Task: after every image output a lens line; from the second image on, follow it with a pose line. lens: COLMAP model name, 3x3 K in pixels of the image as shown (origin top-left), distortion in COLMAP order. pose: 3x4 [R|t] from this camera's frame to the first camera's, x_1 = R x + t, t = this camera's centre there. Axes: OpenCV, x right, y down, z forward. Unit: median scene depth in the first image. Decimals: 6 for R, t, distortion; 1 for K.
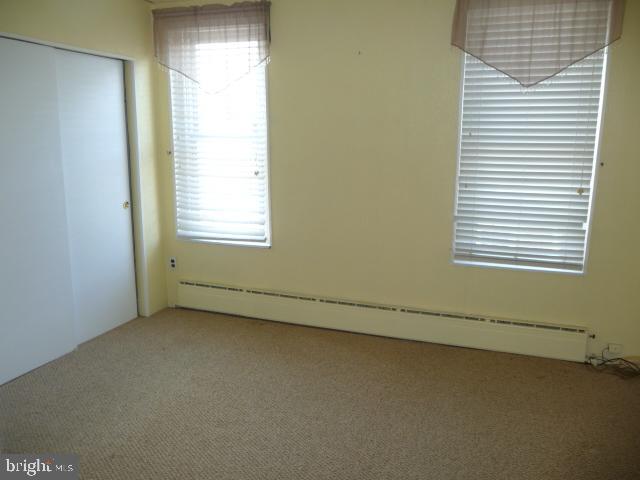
lens RADIAL K [[512.5, 0, 320.0], [0, 512.5, 240.0], [0, 0, 1]] dist [-0.000141, 0.003484]
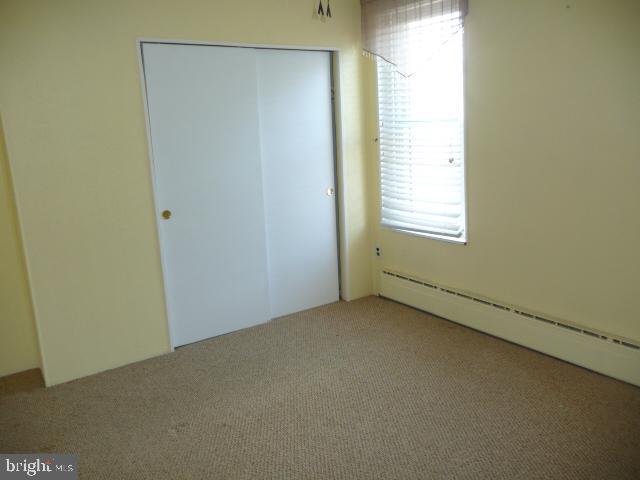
lens RADIAL K [[518.1, 0, 320.0], [0, 518.1, 240.0], [0, 0, 1]] dist [-0.001932, 0.008240]
pose [[0.832950, 0.076310, -0.548062, 0.186461], [-0.061568, 0.997076, 0.045258, -0.017242], [0.549913, -0.003954, 0.835213, 0.109563]]
